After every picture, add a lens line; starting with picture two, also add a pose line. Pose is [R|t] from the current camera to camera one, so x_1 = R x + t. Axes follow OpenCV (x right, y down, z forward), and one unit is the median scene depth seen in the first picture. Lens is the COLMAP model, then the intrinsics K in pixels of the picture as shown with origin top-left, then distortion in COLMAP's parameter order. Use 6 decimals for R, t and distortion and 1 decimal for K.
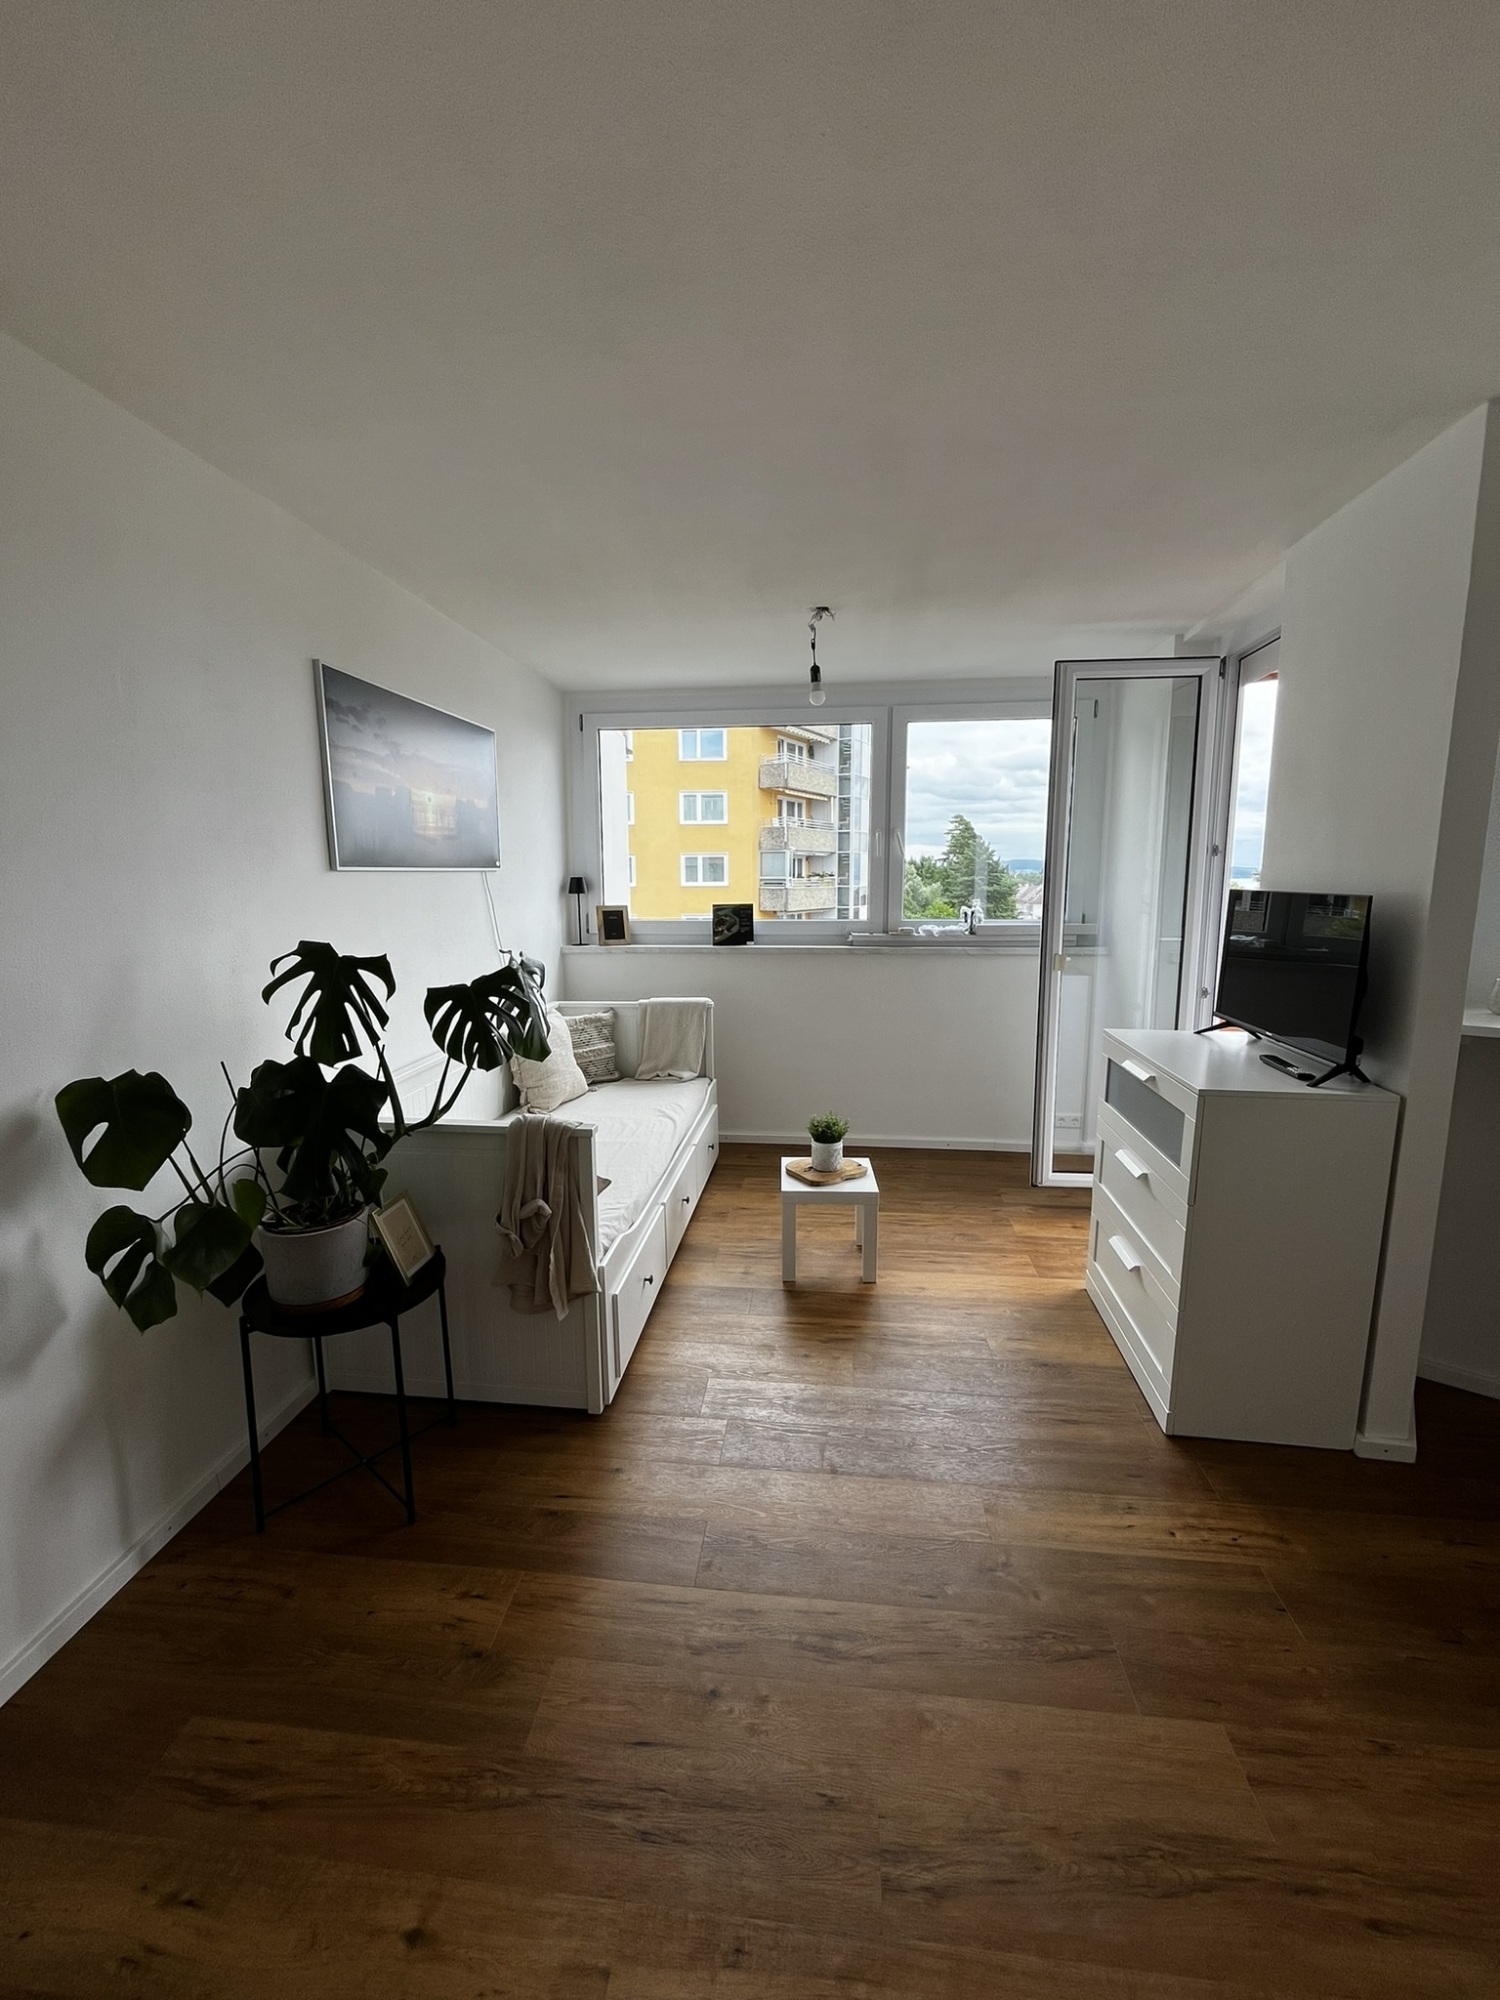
lens RADIAL K [[807.9, 0, 745.4], [0, 807.9, 993.1], [0, 0, 1]] dist [-0.001051, 0.000109]
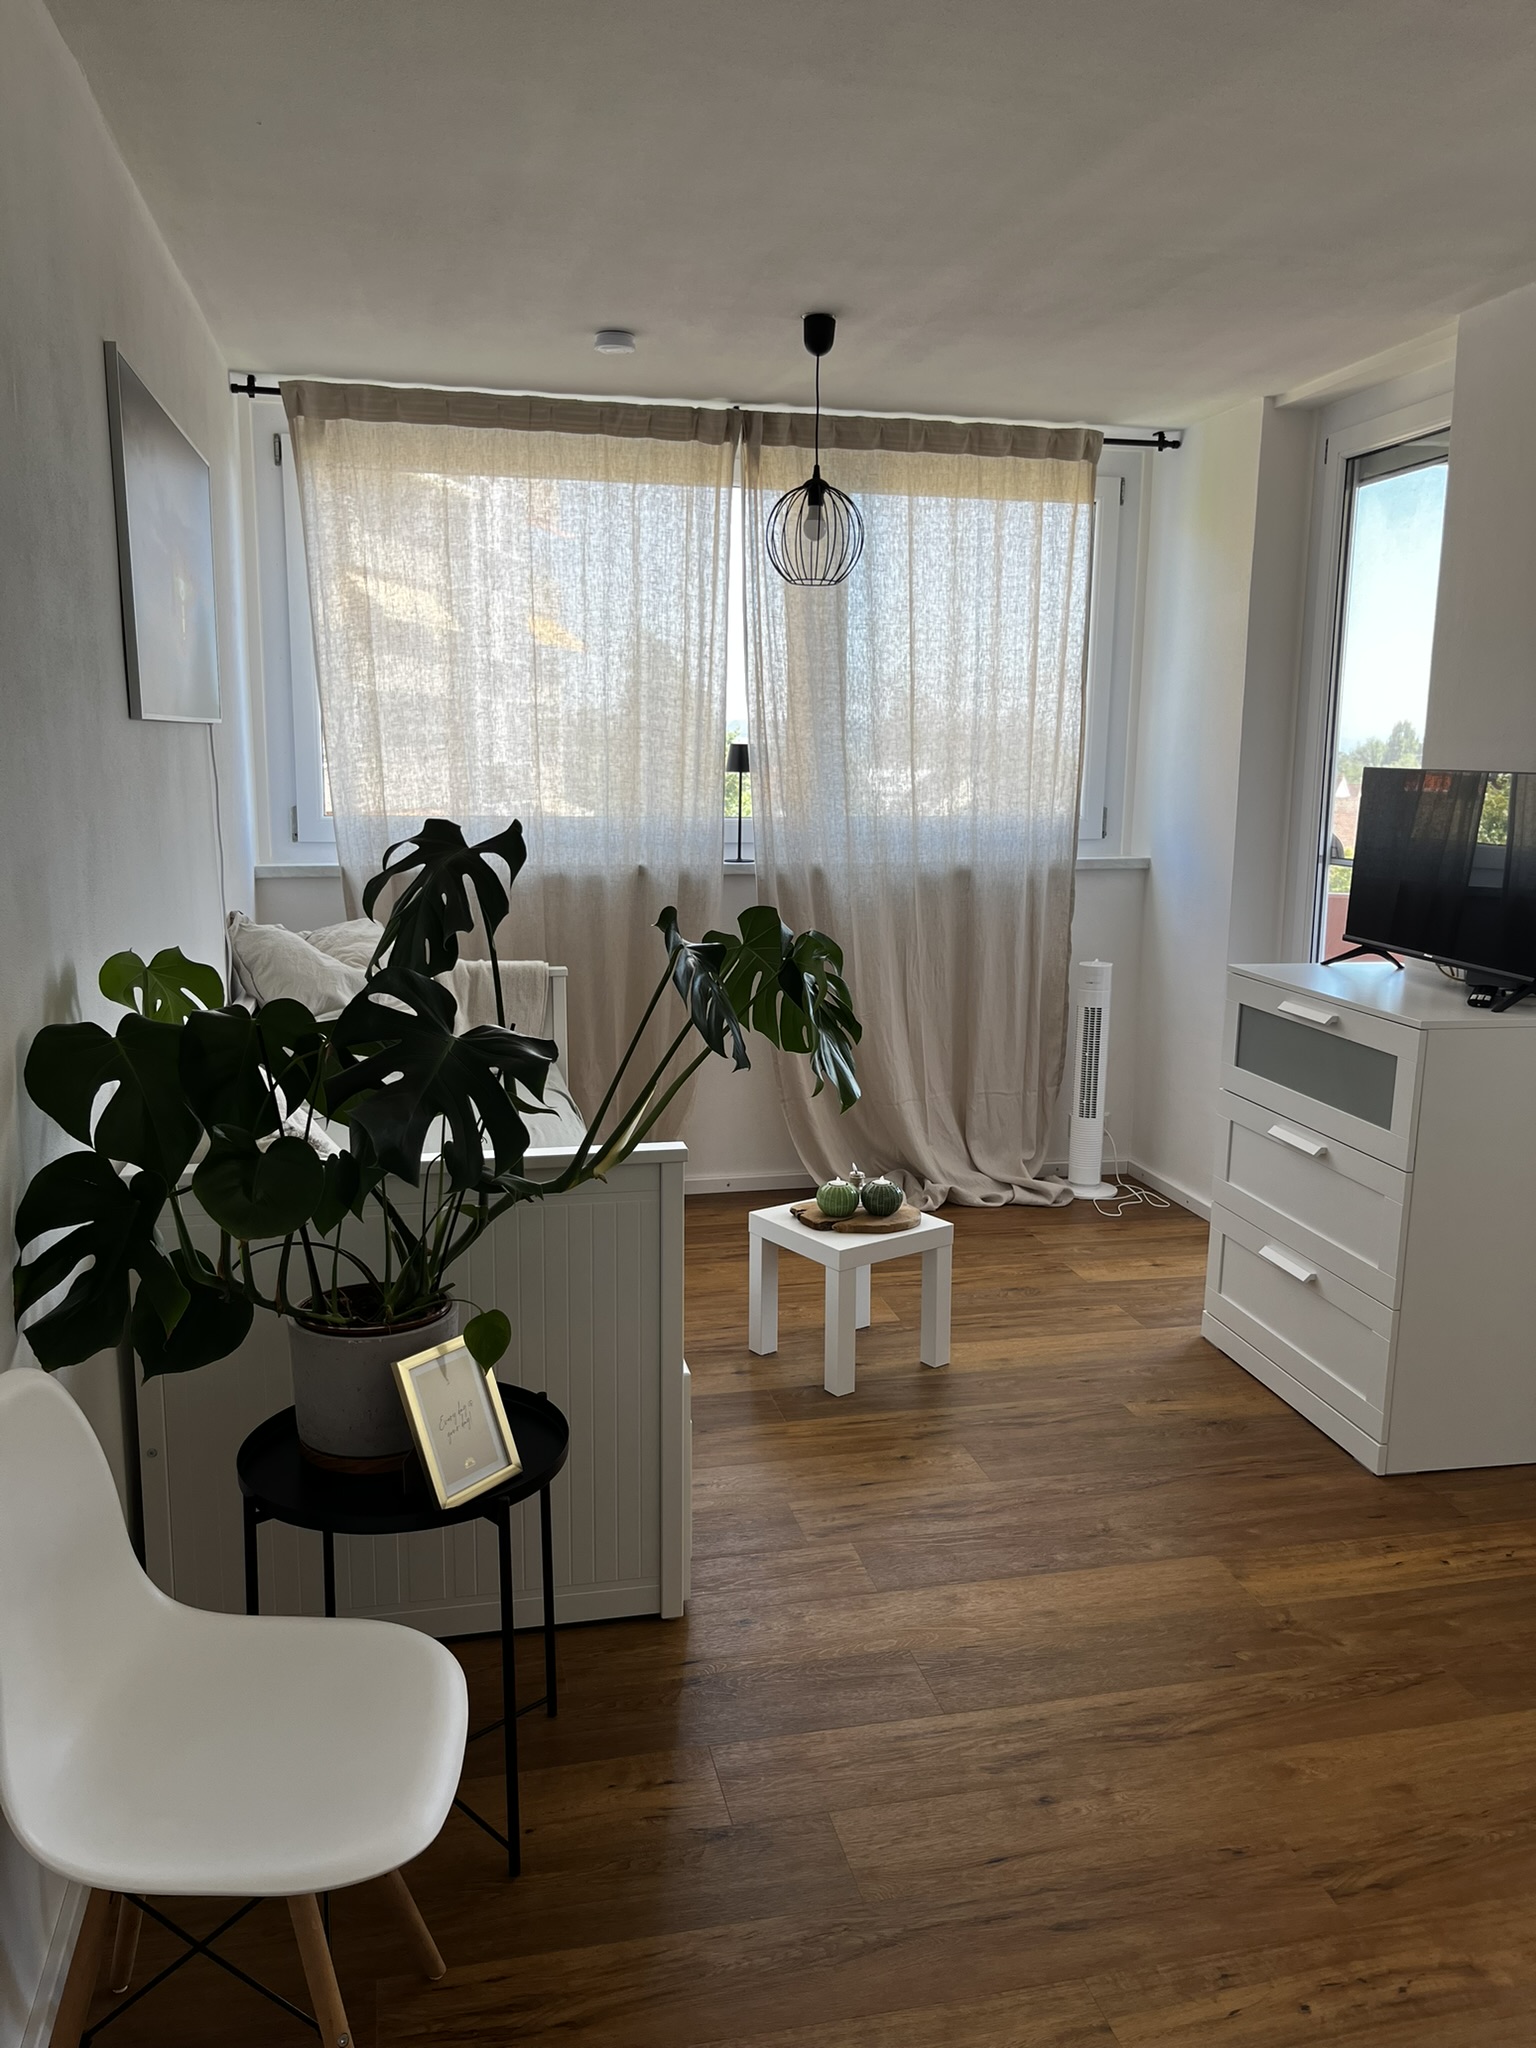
lens RADIAL K [[1575.4, 0, 768.0], [0, 1575.4, 1024.0], [0, 0, 1]] dist [0.068116, -0.097389]
pose [[0.943400, -0.047943, 0.328172, -0.546670], [0.039281, 0.998684, 0.032980, 0.053460], [-0.329322, -0.018222, 0.944042, -0.238891]]
